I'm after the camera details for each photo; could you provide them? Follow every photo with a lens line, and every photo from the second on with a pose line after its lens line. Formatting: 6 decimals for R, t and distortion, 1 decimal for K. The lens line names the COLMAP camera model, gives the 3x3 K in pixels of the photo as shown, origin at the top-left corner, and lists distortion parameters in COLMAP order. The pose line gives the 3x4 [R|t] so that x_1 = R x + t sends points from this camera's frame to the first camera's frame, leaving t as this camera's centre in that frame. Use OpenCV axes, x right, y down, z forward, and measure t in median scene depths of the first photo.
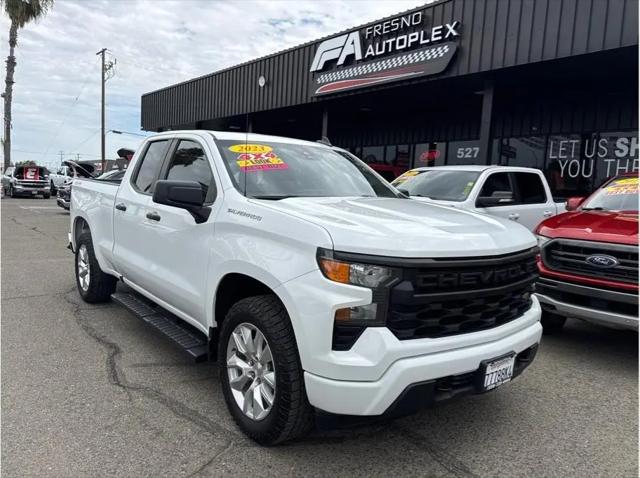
lens RADIAL K [[553.5, 0, 319.0], [0, 553.5, 248.6], [0, 0, 1]] dist [0.002734, -0.005153]
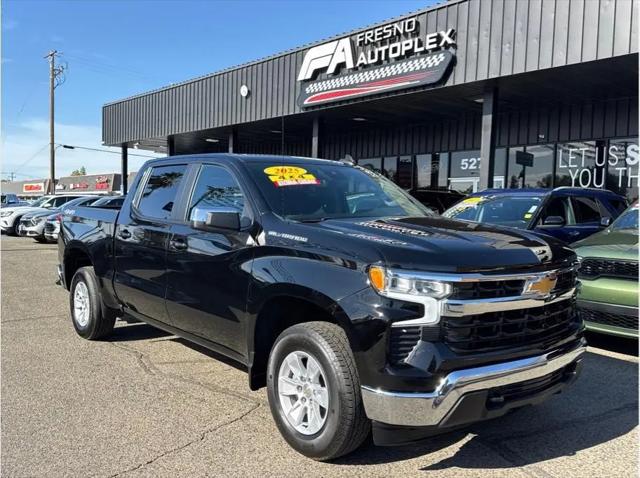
lens RADIAL K [[676.3, 0, 324.3], [0, 676.3, 239.3], [0, 0, 1]] dist [0.138975, -0.360844]
pose [[0.999322, -0.026977, 0.025049, -0.008636], [0.028444, 0.997782, -0.060184, 0.015019], [-0.023370, 0.060855, 0.997873, -0.132673]]
